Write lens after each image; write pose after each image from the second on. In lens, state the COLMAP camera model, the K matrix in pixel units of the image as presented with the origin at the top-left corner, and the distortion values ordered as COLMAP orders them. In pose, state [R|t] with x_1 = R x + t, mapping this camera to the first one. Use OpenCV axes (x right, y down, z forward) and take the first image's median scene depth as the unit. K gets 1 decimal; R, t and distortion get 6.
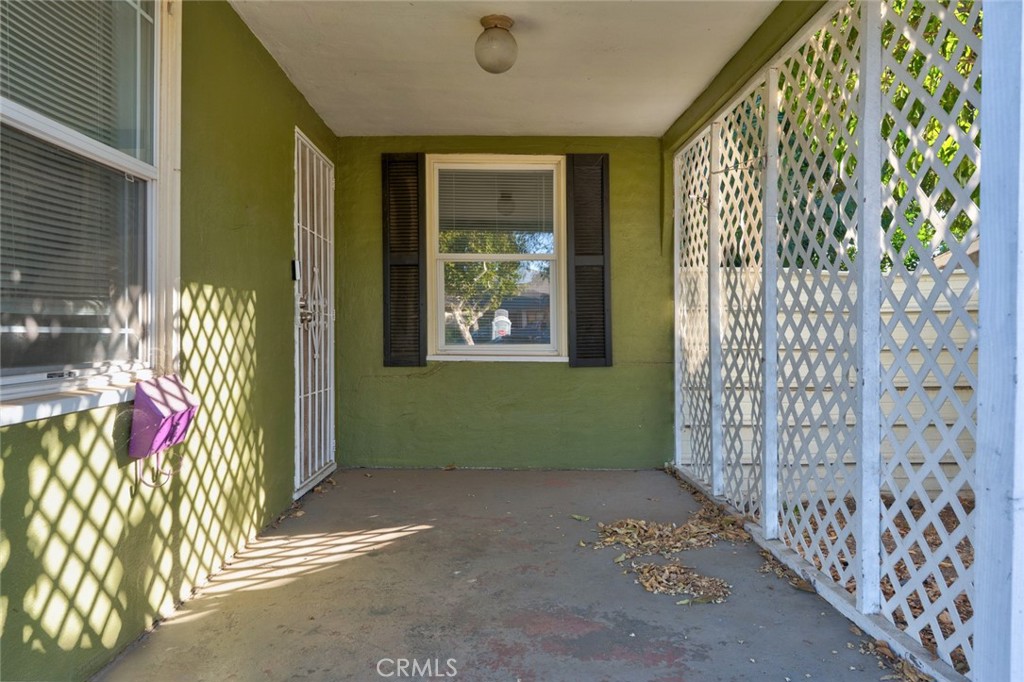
lens RADIAL K [[752.9, 0, 512.0], [0, 752.9, 341.0], [0, 0, 1]] dist [-0.004854, -0.000265]
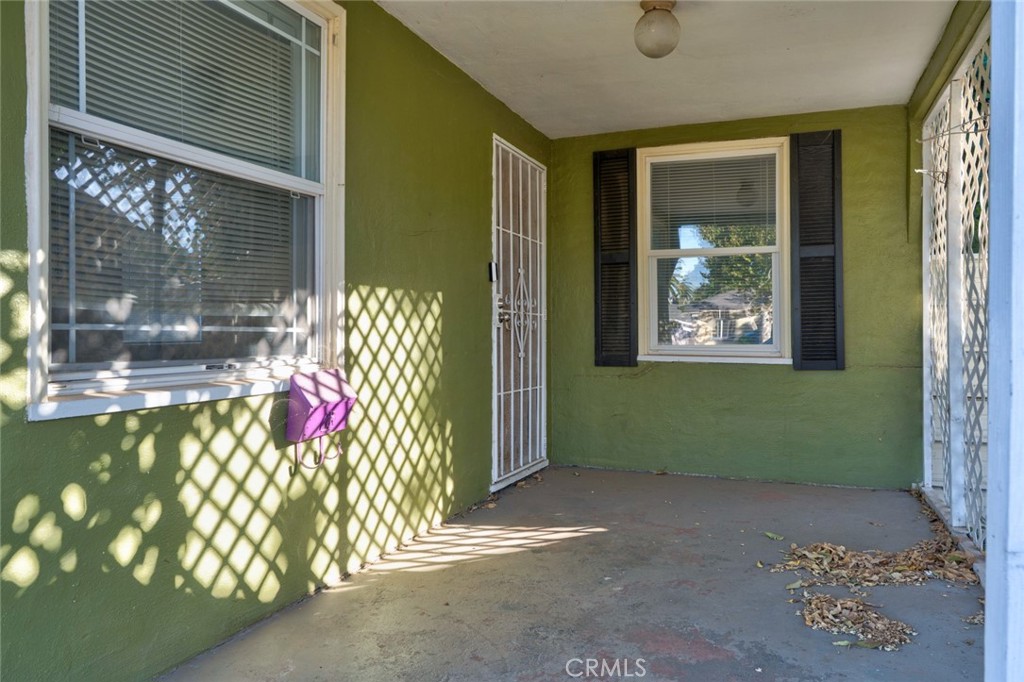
lens RADIAL K [[760.8, 0, 512.0], [0, 760.8, 341.0], [0, 0, 1]] dist [-0.007410, -0.003506]
pose [[0.926072, 0.004214, -0.377322, 0.163860], [-0.004415, 0.999990, 0.000333, 0.001691], [0.377320, 0.001357, 0.926082, 0.041792]]
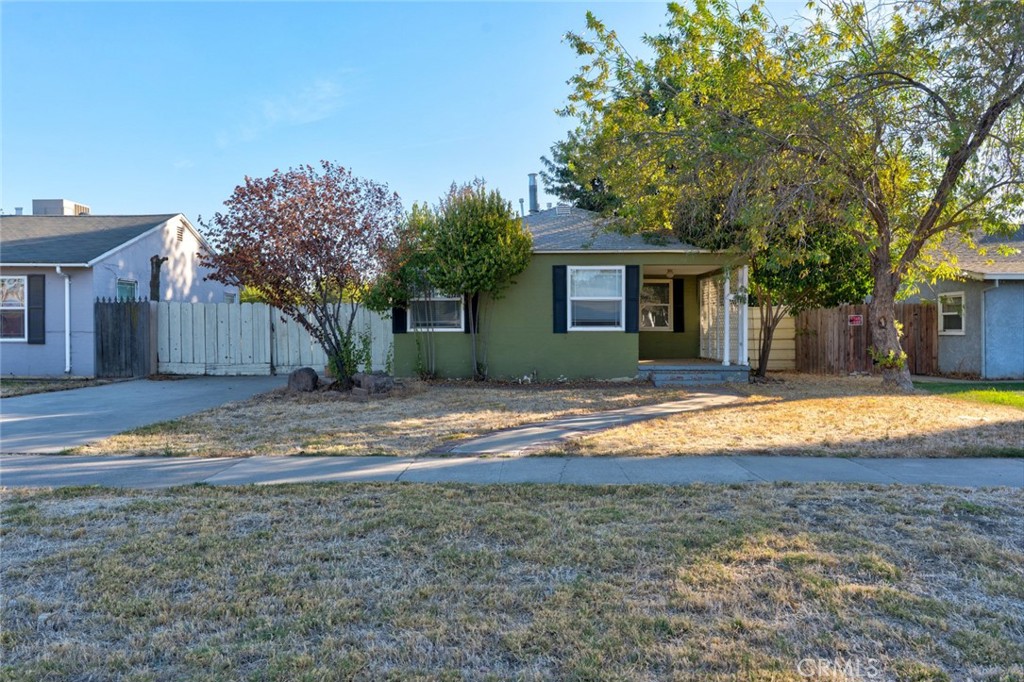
lens RADIAL K [[697.8, 0, 512.0], [0, 697.8, 341.0], [0, 0, 1]] dist [-0.002978, 0.001247]
pose [[0.999343, 0.000859, -0.036230, -0.982931], [-0.000695, 0.999989, 0.004541, 0.097605], [0.036234, -0.004513, 0.999333, -4.153508]]
